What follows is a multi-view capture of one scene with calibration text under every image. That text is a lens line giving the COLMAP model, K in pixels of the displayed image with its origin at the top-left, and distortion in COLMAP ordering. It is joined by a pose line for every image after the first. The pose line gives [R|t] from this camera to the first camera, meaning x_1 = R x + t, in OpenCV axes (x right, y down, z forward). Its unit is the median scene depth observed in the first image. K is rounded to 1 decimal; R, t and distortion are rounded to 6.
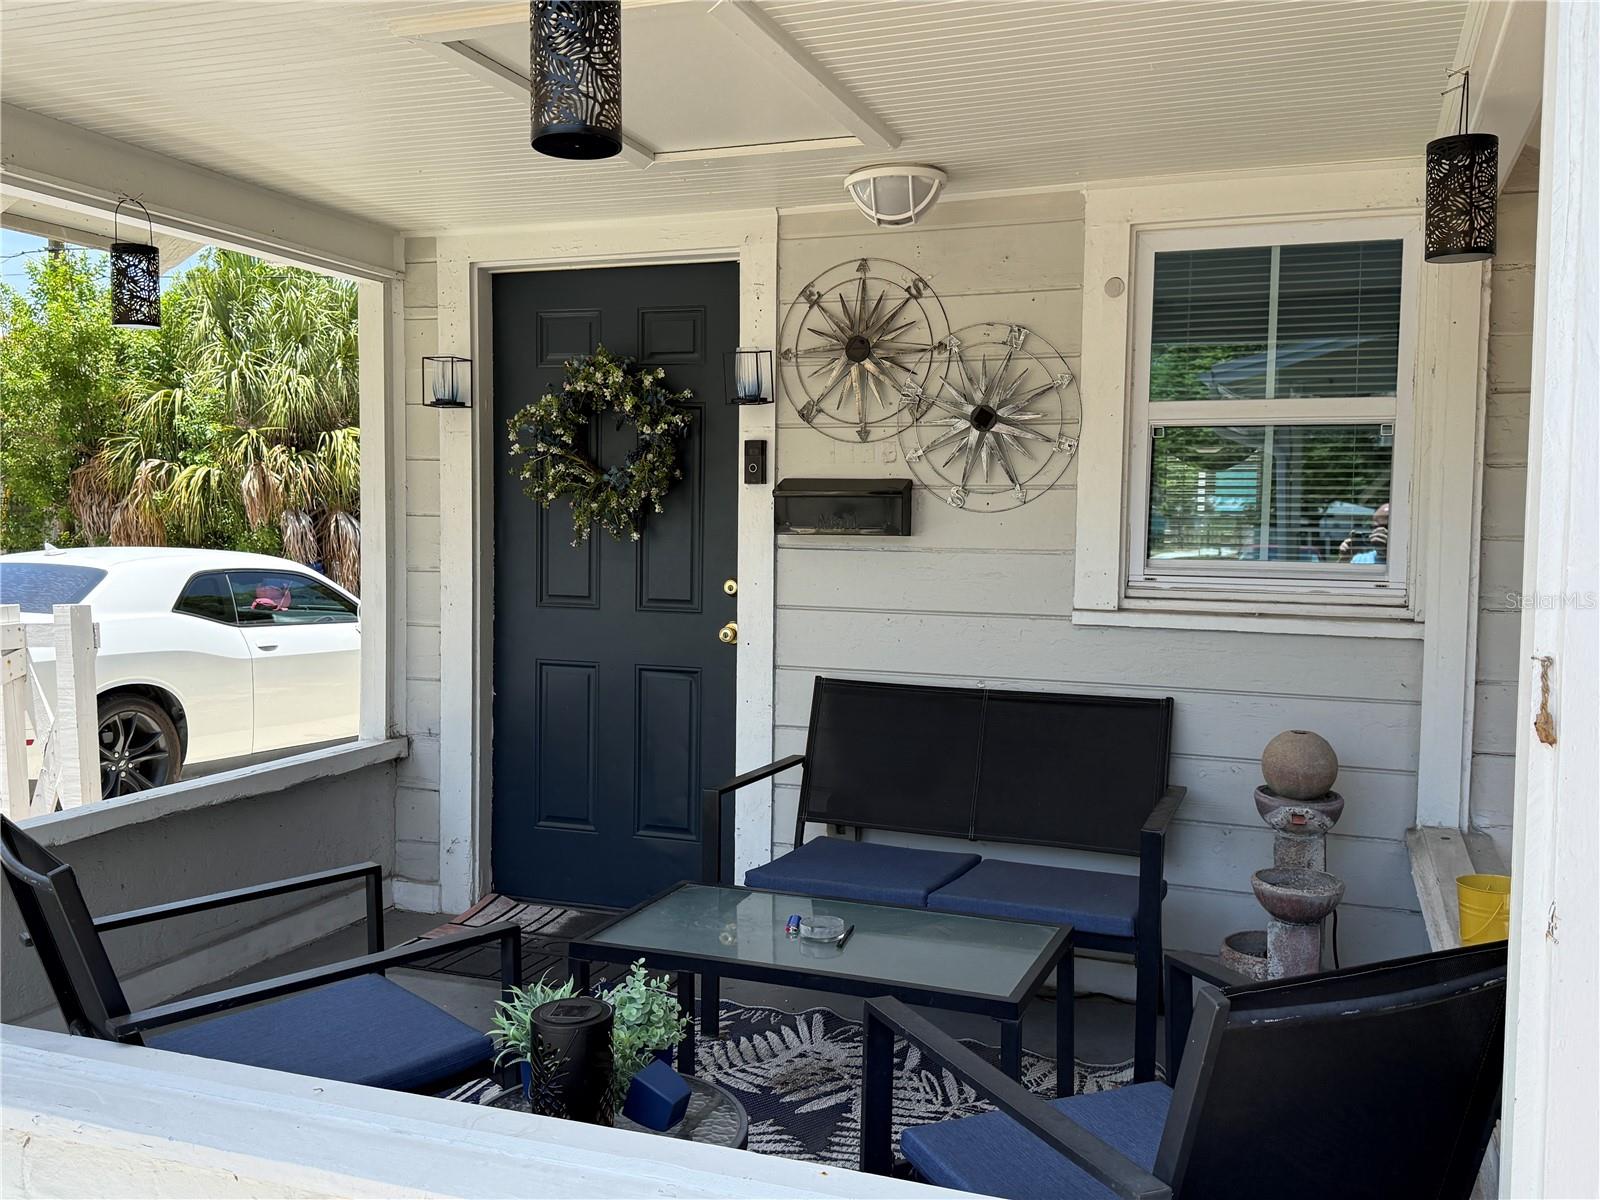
lens RADIAL K [[1427.2, 0, 798.6], [0, 1427.2, 607.5], [0, 0, 1]] dist [0.081247, -0.000984]
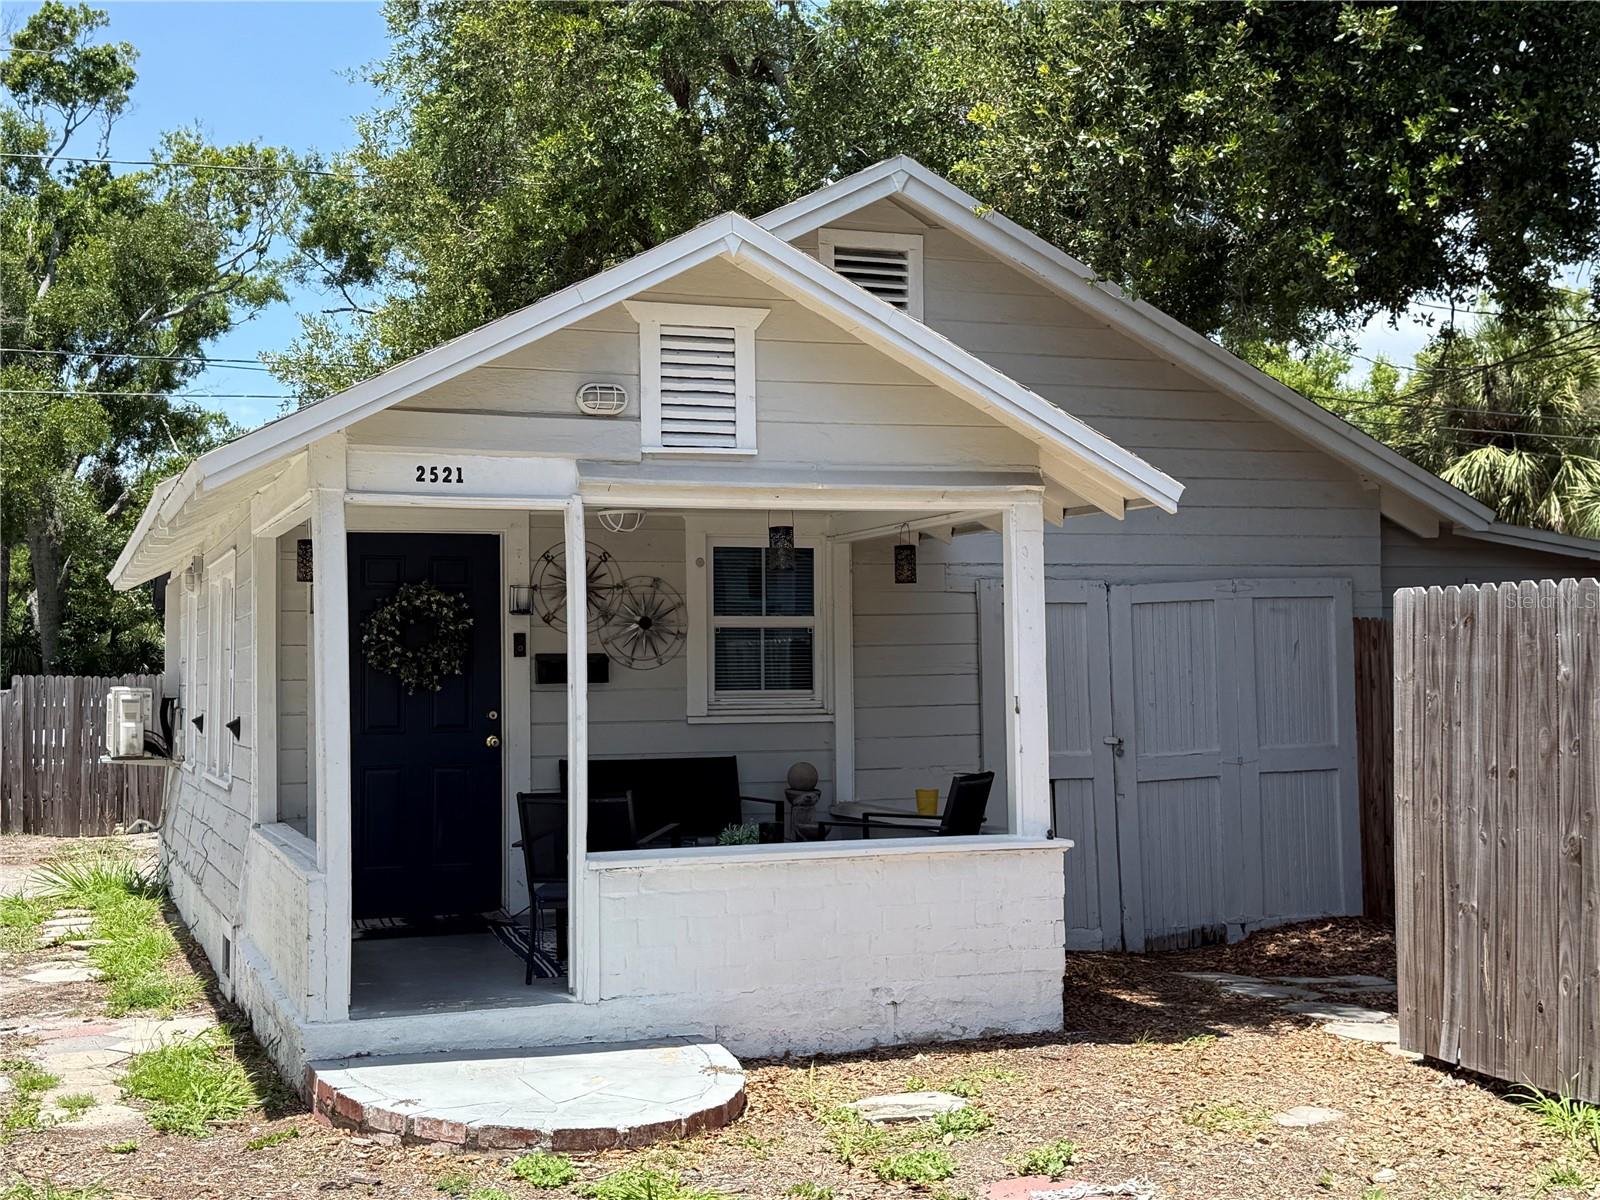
lens RADIAL K [[2006.1, 0, 800.1], [0, 2006.1, 601.6], [0, 0, 1]] dist [0.013800, 0.000000]
pose [[0.750750, 0.002587, 0.660582, -1.561142], [0.063591, 0.995065, -0.076167, 0.065465], [-0.657519, 0.099189, 0.746880, -1.242949]]
